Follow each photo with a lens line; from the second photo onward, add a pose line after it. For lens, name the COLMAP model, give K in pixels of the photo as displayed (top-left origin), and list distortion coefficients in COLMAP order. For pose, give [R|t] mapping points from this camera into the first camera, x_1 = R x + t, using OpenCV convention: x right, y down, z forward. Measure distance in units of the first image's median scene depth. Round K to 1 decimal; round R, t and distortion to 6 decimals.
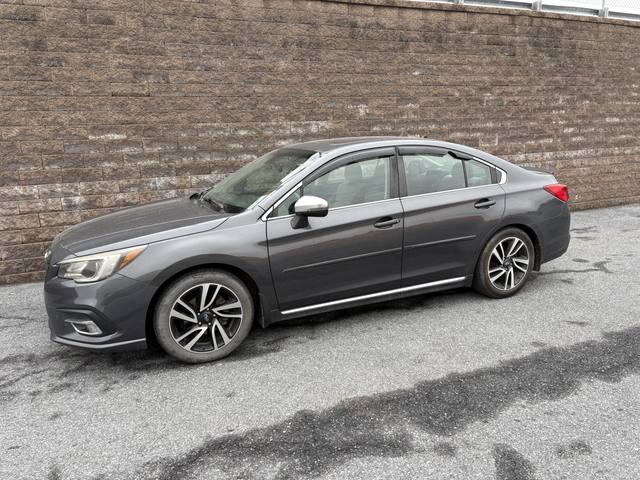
lens RADIAL K [[483.8, 0, 322.8], [0, 483.8, 241.4], [0, 0, 1]] dist [0.041789, -0.039062]
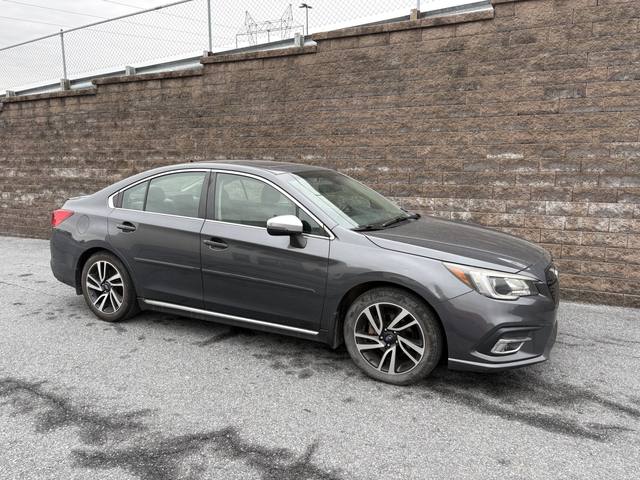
lens RADIAL K [[483.8, 0, 322.3], [0, 483.8, 241.5], [0, 0, 1]] dist [0.041789, -0.039062]
pose [[0.635513, 0.156204, -0.756124, 0.098341], [-0.188432, 0.981086, 0.044303, -0.017872], [0.748743, 0.114323, 0.652927, 0.093422]]
